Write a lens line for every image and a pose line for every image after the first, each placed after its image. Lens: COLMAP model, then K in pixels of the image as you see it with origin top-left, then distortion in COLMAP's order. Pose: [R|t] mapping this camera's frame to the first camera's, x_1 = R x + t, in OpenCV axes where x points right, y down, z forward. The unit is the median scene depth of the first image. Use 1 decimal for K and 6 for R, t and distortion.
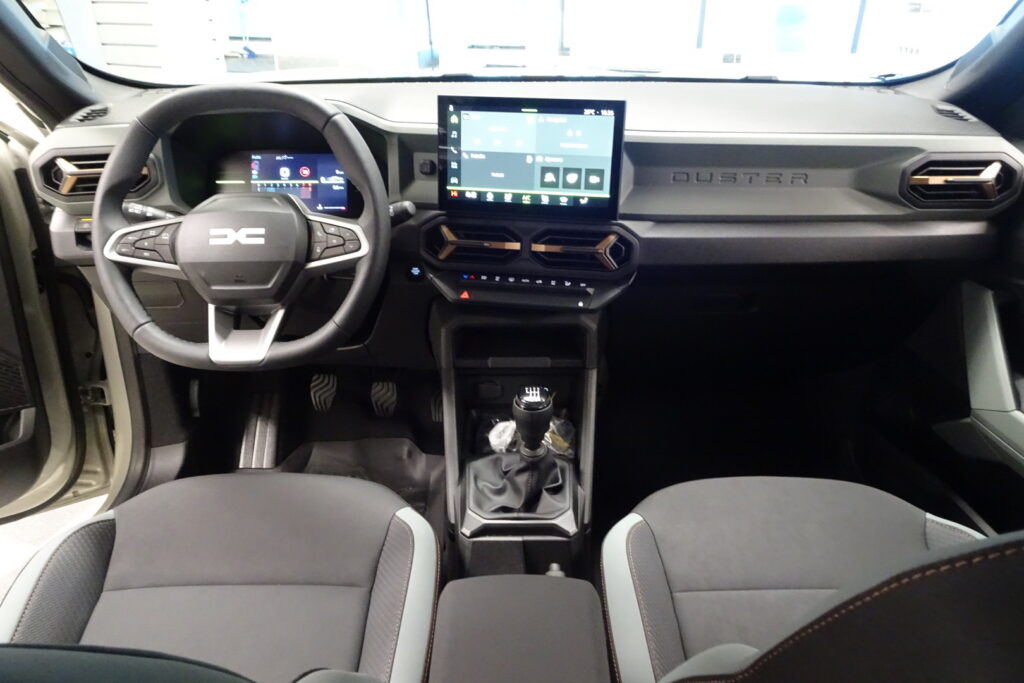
lens RADIAL K [[732.1, 0, 512.0], [0, 732.1, 341.5], [0, 0, 1]] dist [0.006863, 0.003280]
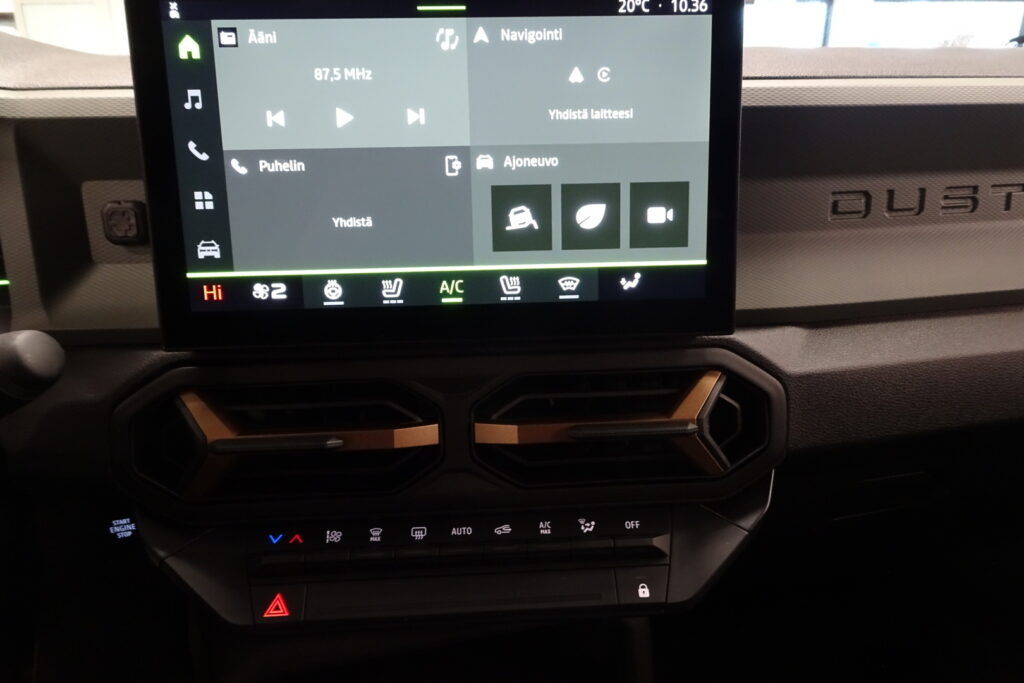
lens RADIAL K [[732.1, 0, 512.0], [0, 732.1, 341.5], [0, 0, 1]] dist [0.006863, 0.003280]
pose [[0.969506, -0.089738, 0.228049, -0.029390], [0.121604, 0.984062, -0.129746, -0.127928], [-0.212771, 0.153521, 0.964966, 0.688261]]
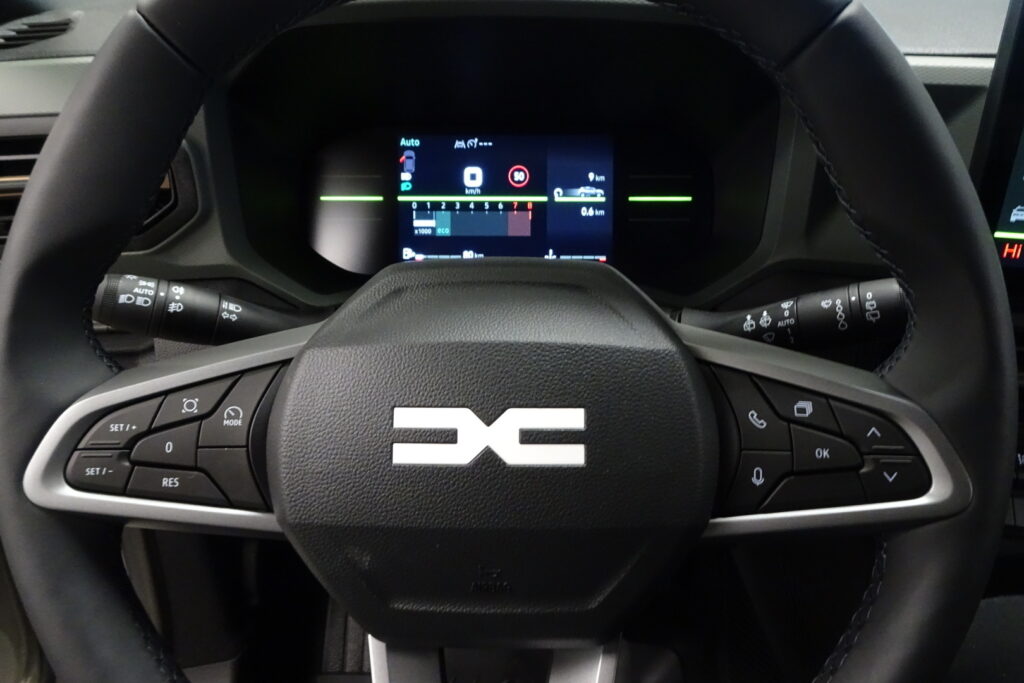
lens RADIAL K [[732.1, 0, 512.0], [0, 732.1, 341.5], [0, 0, 1]] dist [0.006863, 0.003280]
pose [[0.999810, 0.010651, -0.016320, -0.322614], [-0.010127, 0.999441, 0.031854, -0.168592], [0.016650, -0.031682, 0.999359, 0.641494]]
